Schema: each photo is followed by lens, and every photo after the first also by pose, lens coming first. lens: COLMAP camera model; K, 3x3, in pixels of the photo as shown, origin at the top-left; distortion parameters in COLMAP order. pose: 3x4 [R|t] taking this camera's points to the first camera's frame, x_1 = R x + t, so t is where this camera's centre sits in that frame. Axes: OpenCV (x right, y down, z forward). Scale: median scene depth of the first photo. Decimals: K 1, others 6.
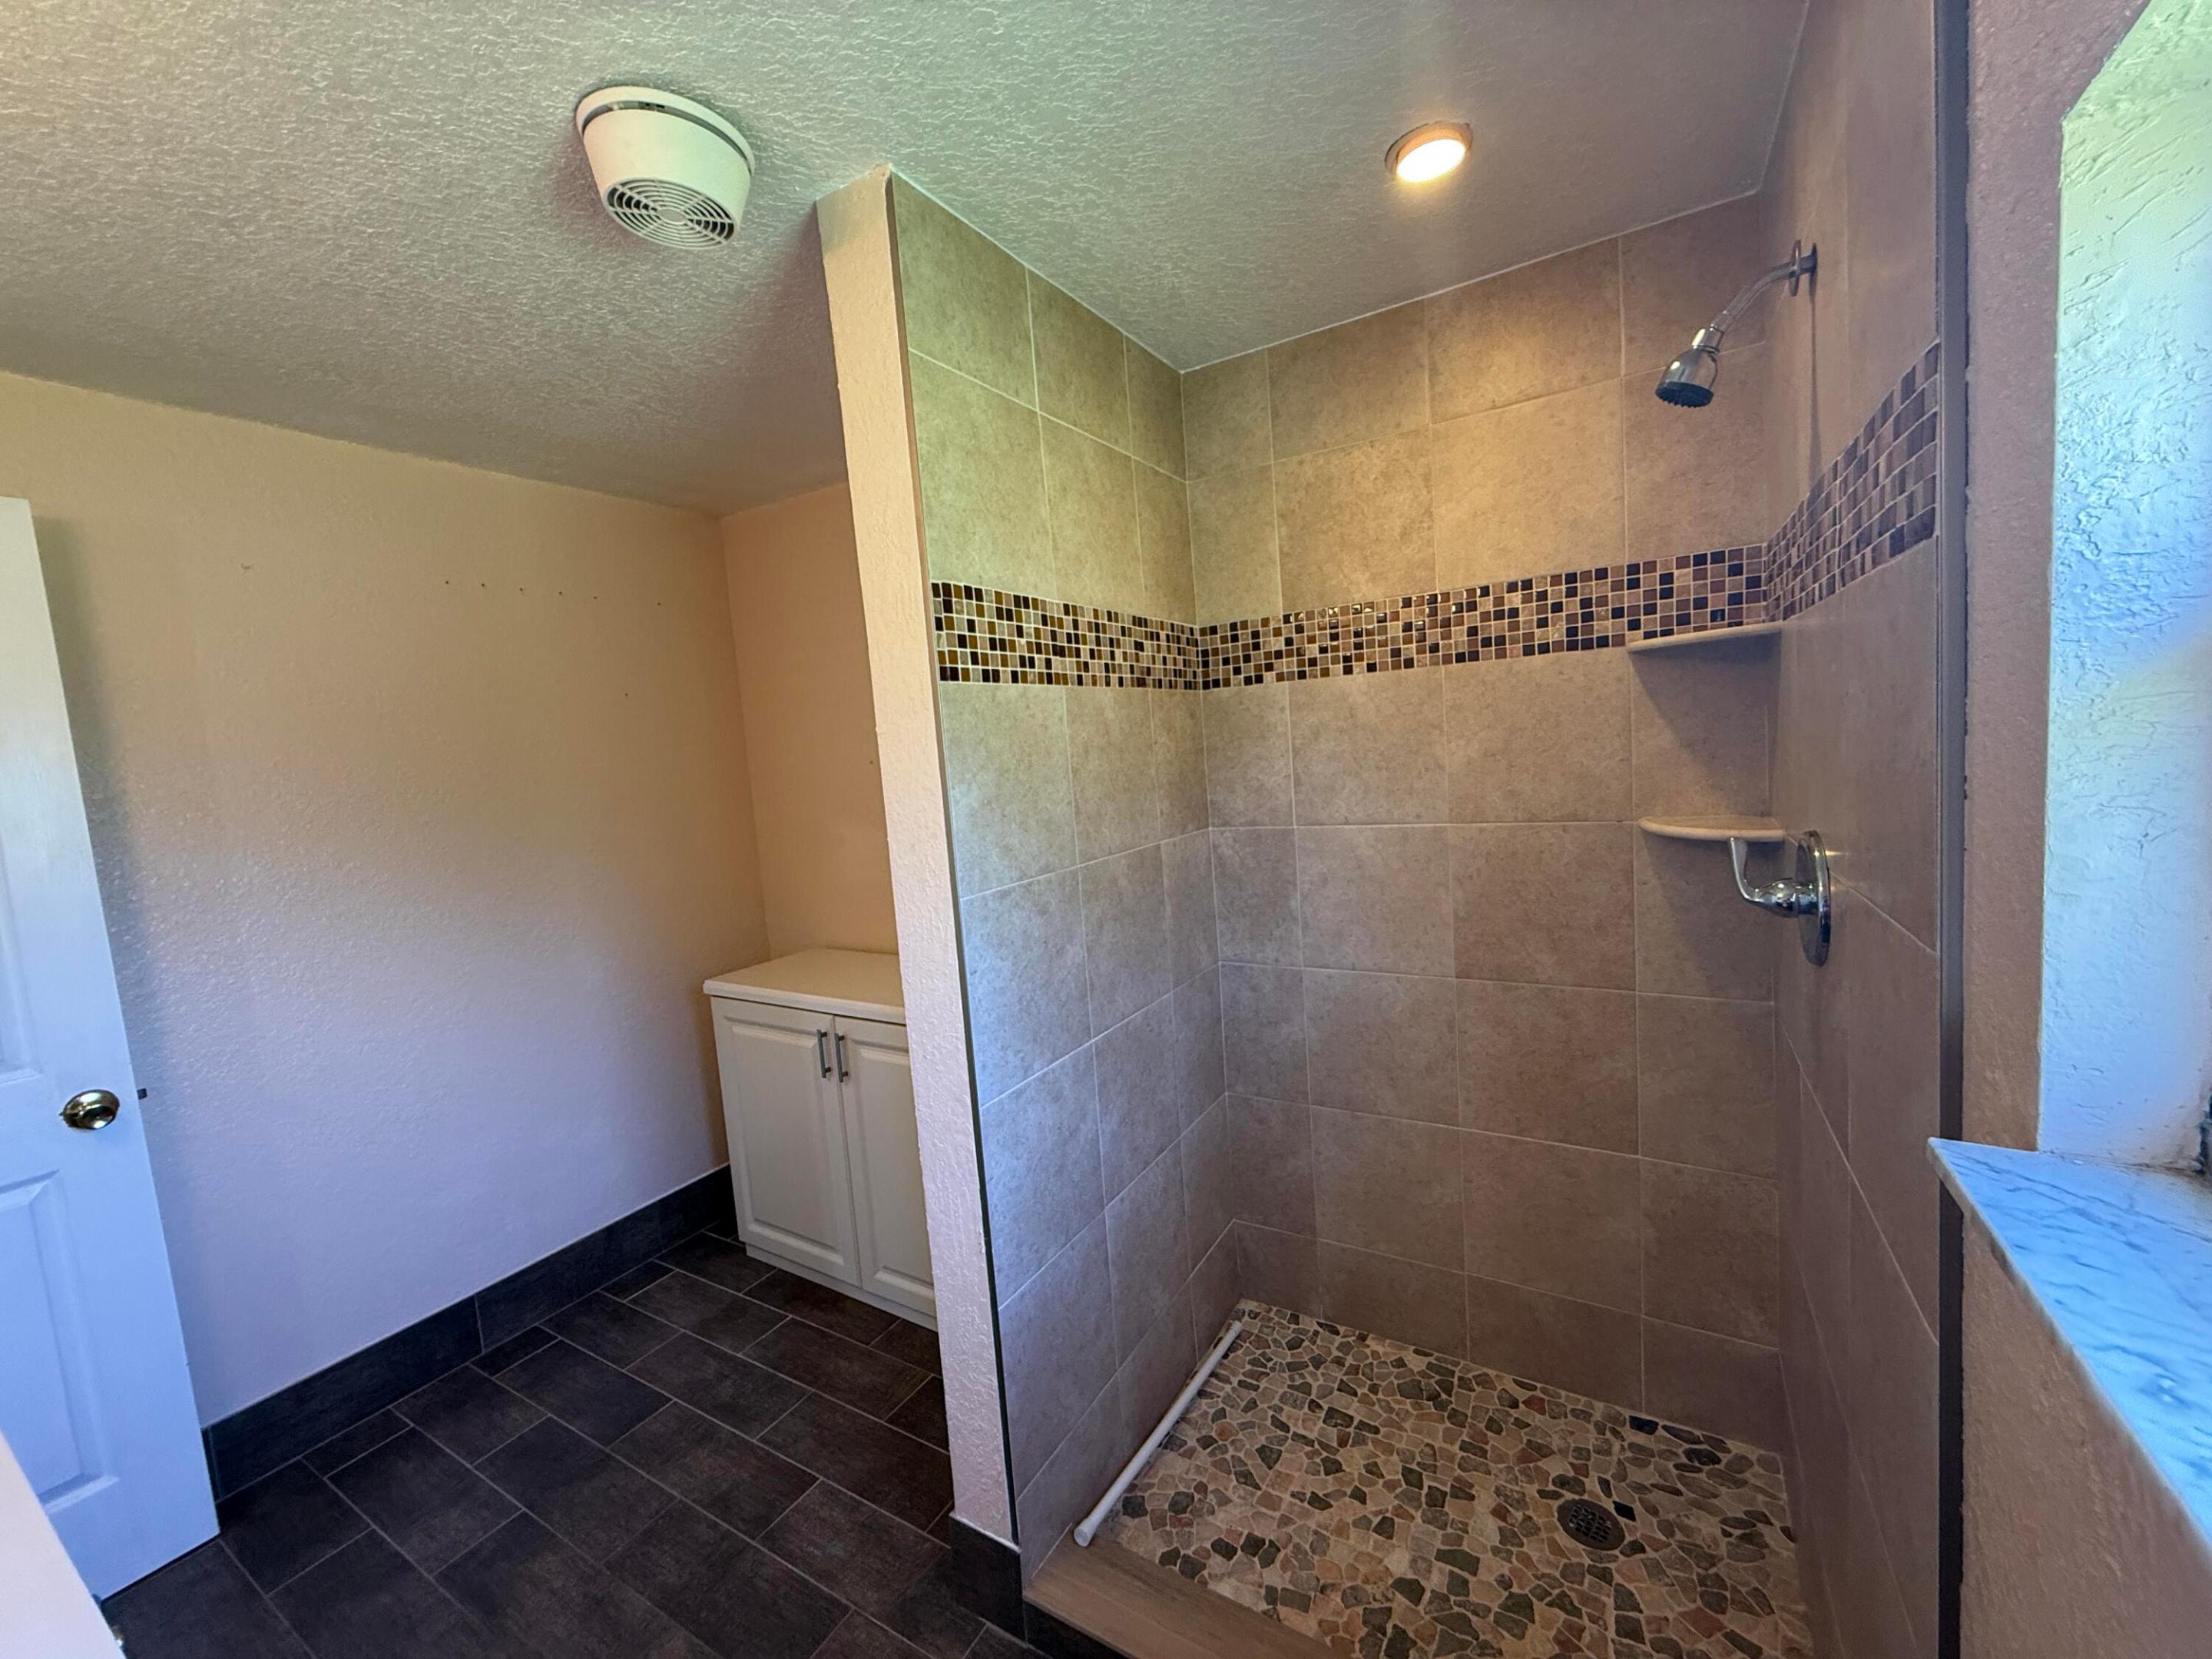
lens RADIAL K [[888.5, 0, 1084.3], [0, 888.5, 817.0], [0, 0, 1]] dist [-0.000048, -0.000173]
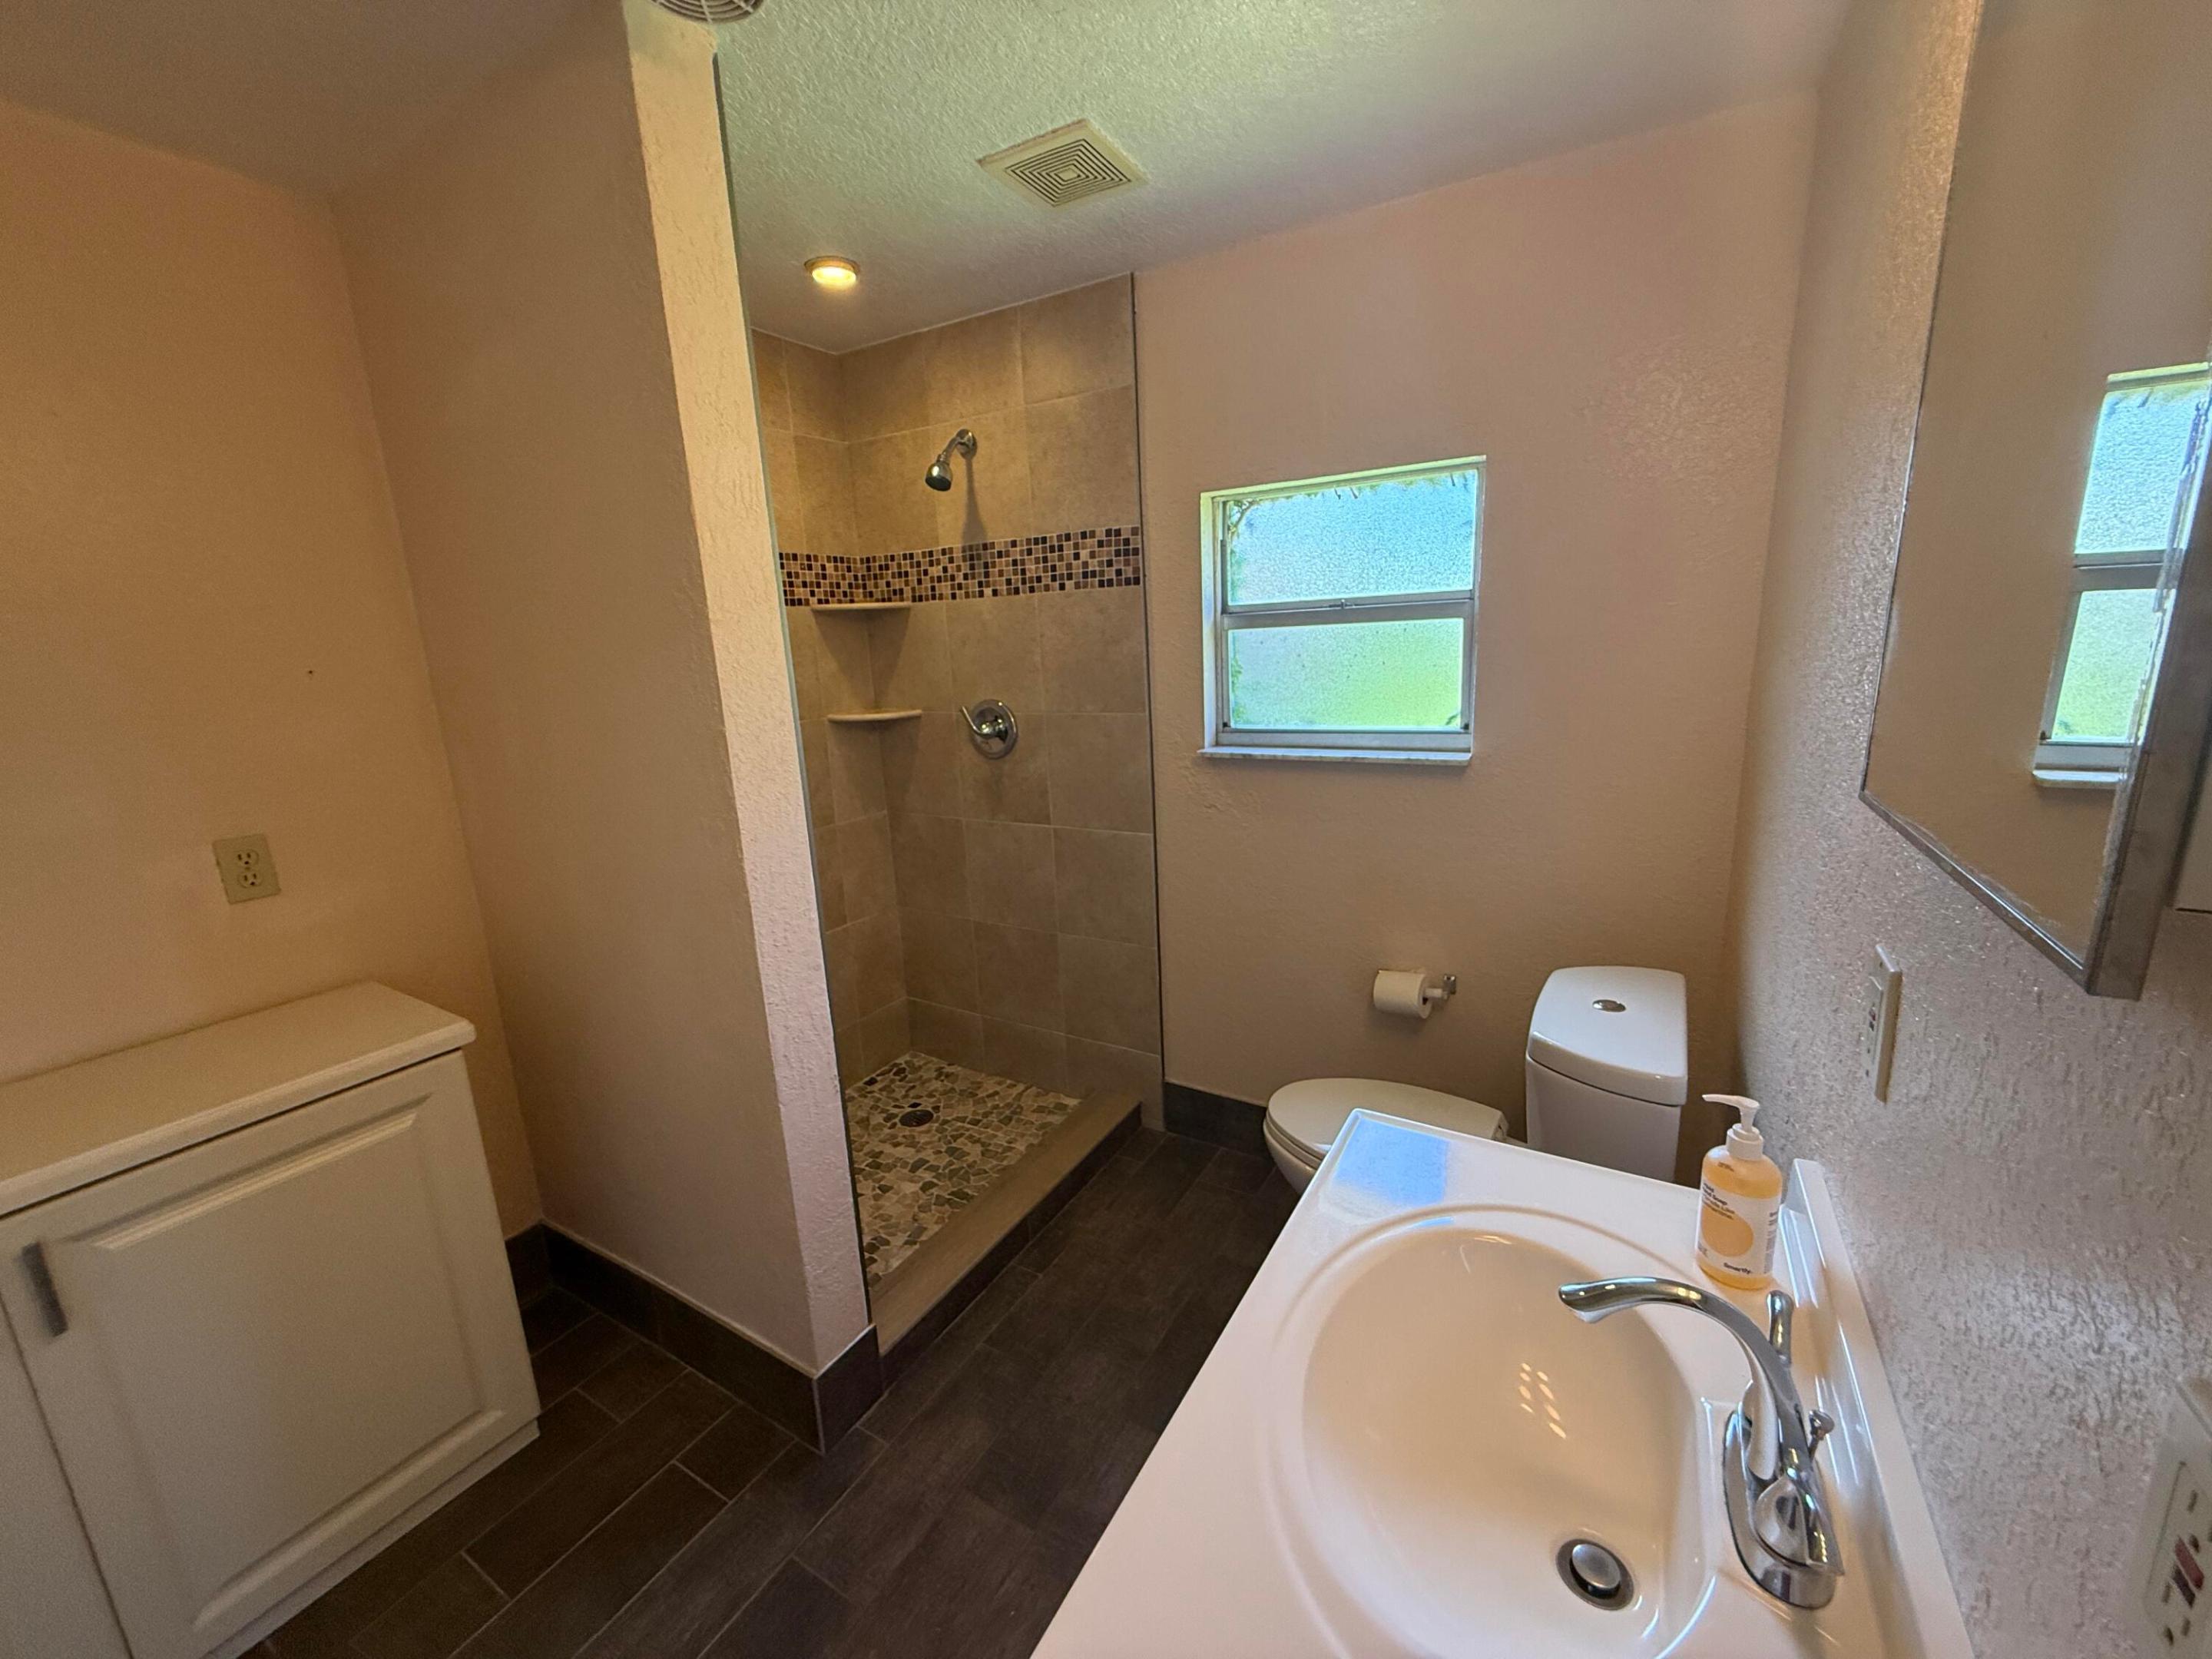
lens RADIAL K [[875.9, 0, 1099.0], [0, 875.9, 825.4], [0, 0, 1]] dist [-0.000795, 0.000284]
pose [[-0.005743, -0.140610, 0.990048, -1.044665], [0.139262, 0.980304, 0.140034, 0.046290], [-0.990239, 0.138680, 0.013952, 0.544376]]
